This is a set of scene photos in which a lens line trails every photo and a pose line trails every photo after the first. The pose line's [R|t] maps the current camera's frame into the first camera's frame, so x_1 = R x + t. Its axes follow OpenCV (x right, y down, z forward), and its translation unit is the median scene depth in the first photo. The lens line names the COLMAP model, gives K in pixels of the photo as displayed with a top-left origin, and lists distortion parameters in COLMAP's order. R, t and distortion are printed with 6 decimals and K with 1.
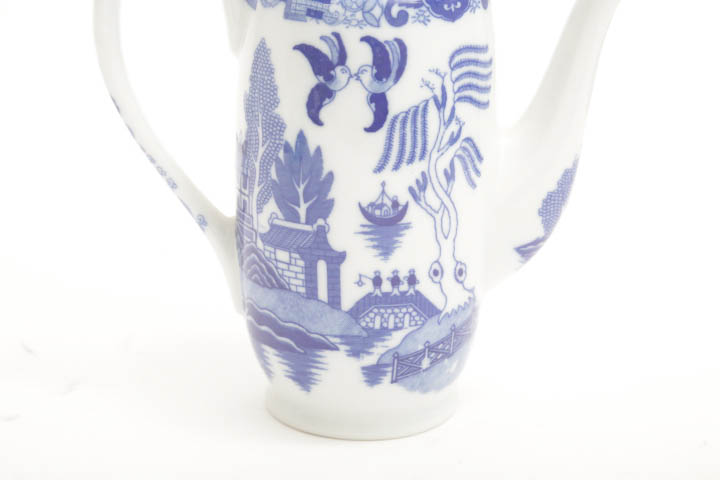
lens RADIAL K [[1885.2, 0, 365.1], [0, 1885.2, 238.7], [0, 0, 1]] dist [0.347946, 0.000000]
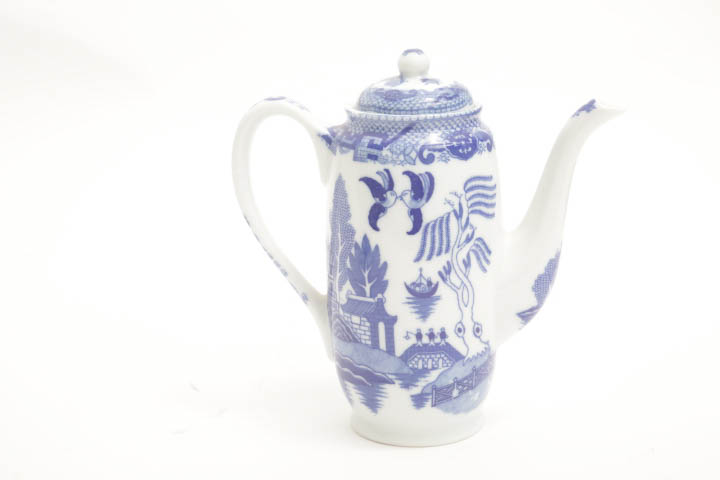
lens RADIAL K [[1480.6, 0, 354.1], [0, 1480.6, 234.6], [0, 0, 1]] dist [0.230841, 0.000000]
pose [[0.994740, -0.015178, -0.101302, 0.074512], [0.008487, 0.997773, -0.066154, 0.019731], [0.102080, 0.064946, 0.992654, -0.159166]]
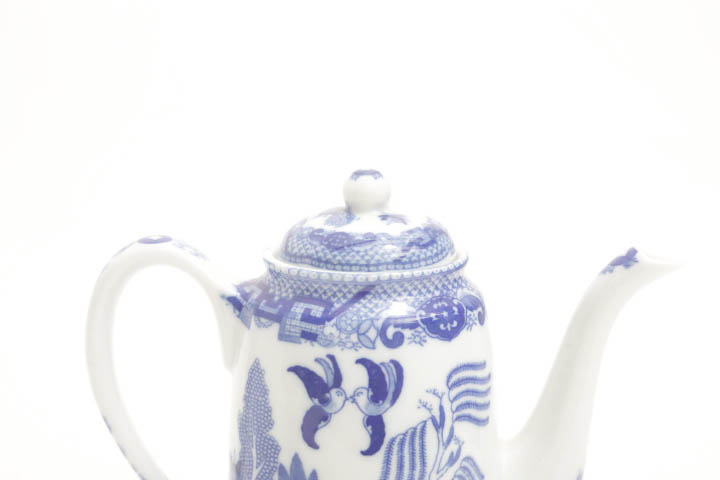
lens RADIAL K [[1885.2, 0, 359.0], [0, 1885.2, 241.6], [0, 0, 1]] dist [0.347946, 0.000000]
pose [[0.999899, -0.013188, -0.005342, 0.005082], [0.012566, 0.994576, -0.103251, -0.063642], [0.006675, 0.103174, 0.994641, 0.017180]]
